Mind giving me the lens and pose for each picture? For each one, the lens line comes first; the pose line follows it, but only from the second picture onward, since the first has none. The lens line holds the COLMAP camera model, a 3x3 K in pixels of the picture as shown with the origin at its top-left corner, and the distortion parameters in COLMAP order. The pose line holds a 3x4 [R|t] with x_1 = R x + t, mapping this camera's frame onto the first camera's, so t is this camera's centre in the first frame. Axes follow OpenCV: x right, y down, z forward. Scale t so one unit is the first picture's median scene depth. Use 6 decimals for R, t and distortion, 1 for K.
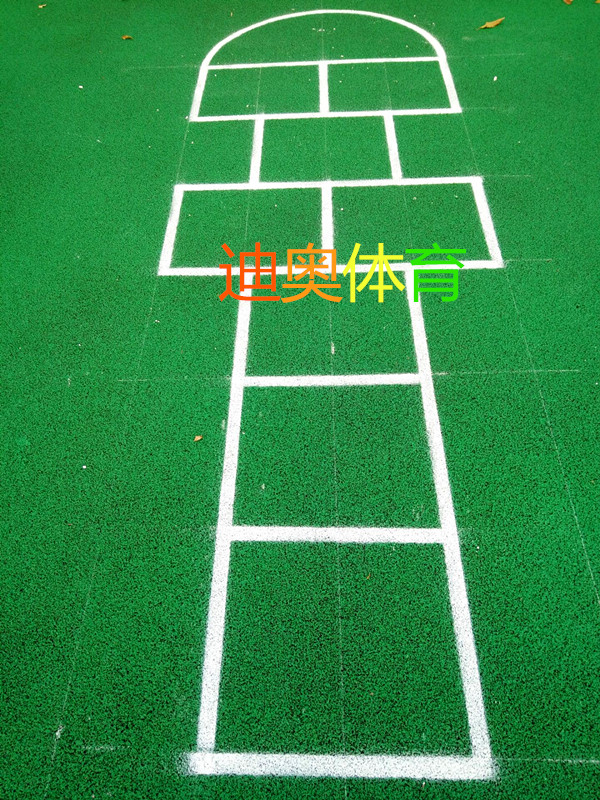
lens RADIAL K [[671.5, 0, 300.0], [0, 671.5, 400.0], [0, 0, 1]] dist [0.050371, -0.012006]
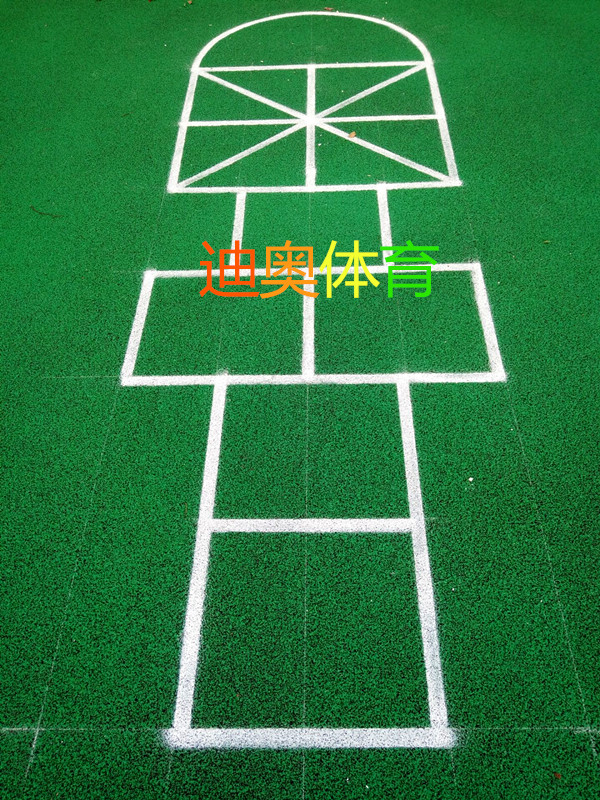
lens RADIAL K [[620.0, 0, 287.0], [0, 620.0, 400.1], [0, 0, 1]] dist [0.034538, -0.000671]
pose [[0.999550, 0.028329, 0.009819, 0.001336], [-0.028813, 0.998169, 0.053181, -0.161808], [-0.008294, -0.053440, 0.998537, 0.132244]]
